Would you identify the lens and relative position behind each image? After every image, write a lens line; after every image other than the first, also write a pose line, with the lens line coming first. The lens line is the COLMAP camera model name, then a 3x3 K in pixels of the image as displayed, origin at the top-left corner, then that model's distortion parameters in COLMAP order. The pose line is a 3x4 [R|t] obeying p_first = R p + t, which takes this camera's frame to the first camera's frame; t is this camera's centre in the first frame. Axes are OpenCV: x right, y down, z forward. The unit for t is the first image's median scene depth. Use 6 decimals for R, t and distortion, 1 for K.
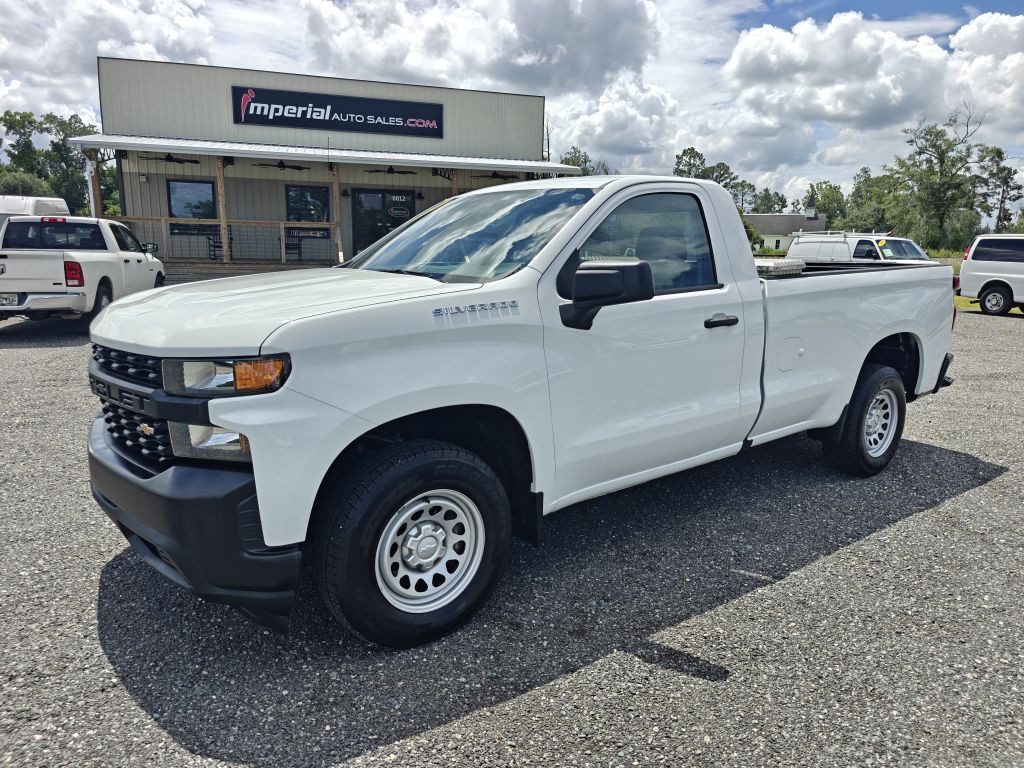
lens RADIAL K [[696.4, 0, 504.0], [0, 696.4, 383.9], [0, 0, 1]] dist [0.048793, -0.052391]
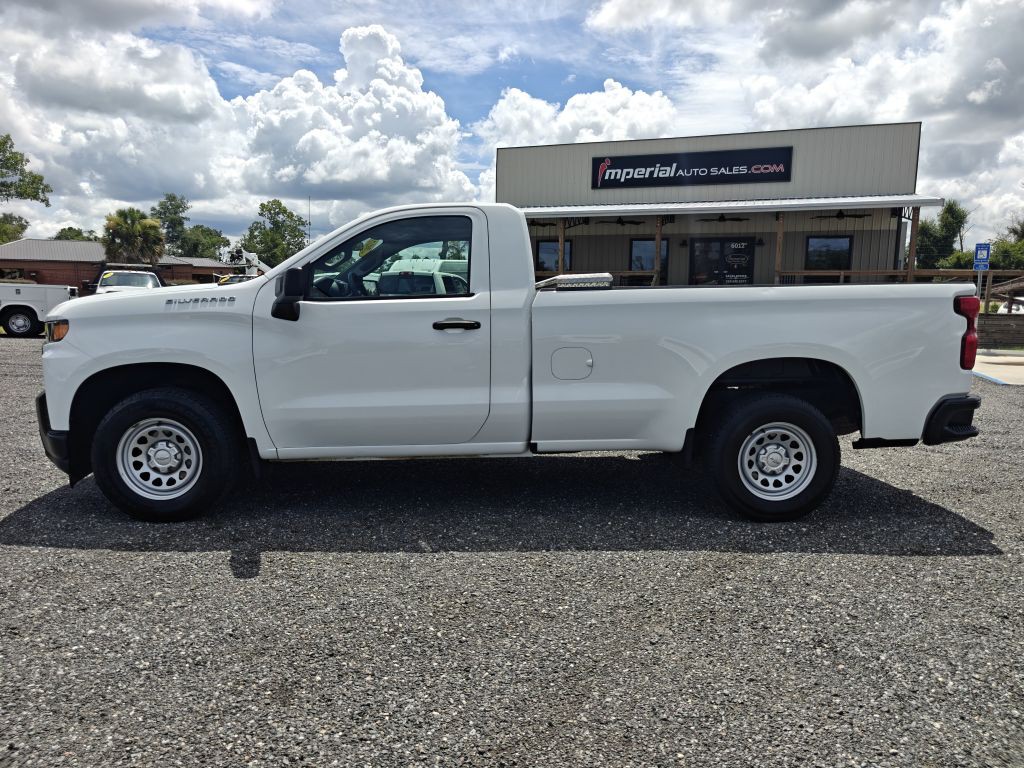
lens RADIAL K [[695.7, 0, 512.0], [0, 695.7, 384.0], [0, 0, 1]] dist [0.049158, -0.044212]
pose [[0.813515, 0.063771, -0.578036, 0.191486], [-0.107753, 0.993287, -0.042066, 0.008205], [0.571473, 0.096507, 0.814926, 0.024755]]
